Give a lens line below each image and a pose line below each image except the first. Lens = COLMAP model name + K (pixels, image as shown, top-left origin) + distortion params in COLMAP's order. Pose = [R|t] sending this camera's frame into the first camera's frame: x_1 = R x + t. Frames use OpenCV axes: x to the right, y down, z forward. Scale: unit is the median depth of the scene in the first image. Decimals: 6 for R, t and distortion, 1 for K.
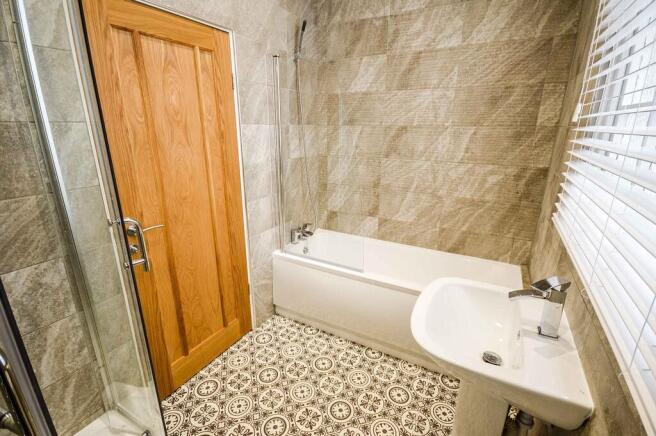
lens RADIAL K [[299.8, 0, 328.0], [0, 299.8, 218.0], [0, 0, 1]] dist [-0.001282, -0.000219]
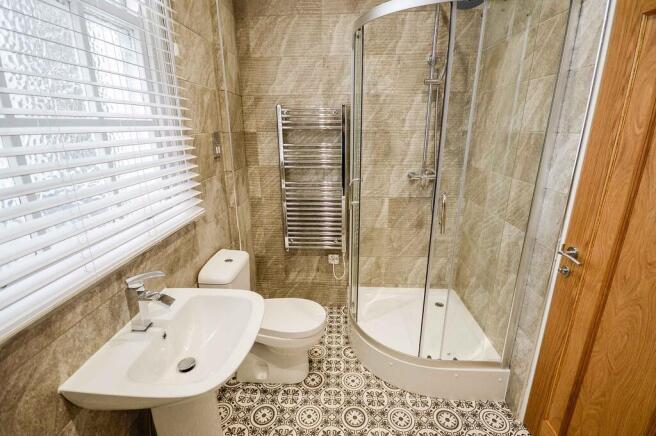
lens RADIAL K [[307.7, 0, 328.0], [0, 307.7, 218.0], [0, 0, 1]] dist [0.000350, -0.010087]
pose [[-0.896165, 0.132008, -0.423629, 0.367244], [-0.123072, 0.843314, 0.523139, -0.421112], [0.426311, 0.520956, -0.739503, 1.270643]]
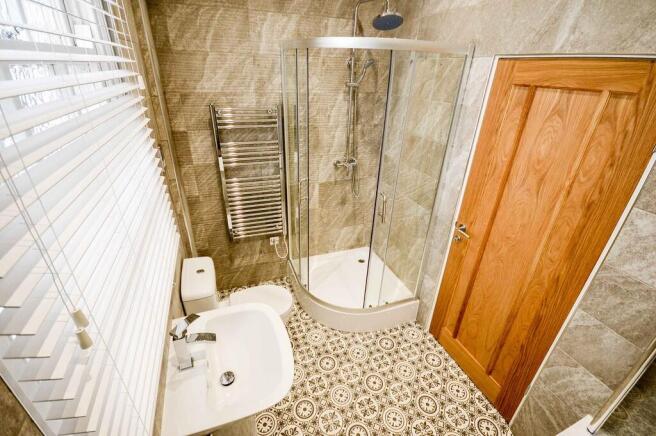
lens RADIAL K [[299.8, 0, 328.0], [0, 299.8, 218.0], [0, 0, 1]] dist [-0.001282, -0.000219]
pose [[-0.641093, 0.330955, -0.692437, 0.684134], [-0.252126, 0.761342, 0.597319, -0.649831], [0.724867, 0.557519, -0.404649, 1.054126]]
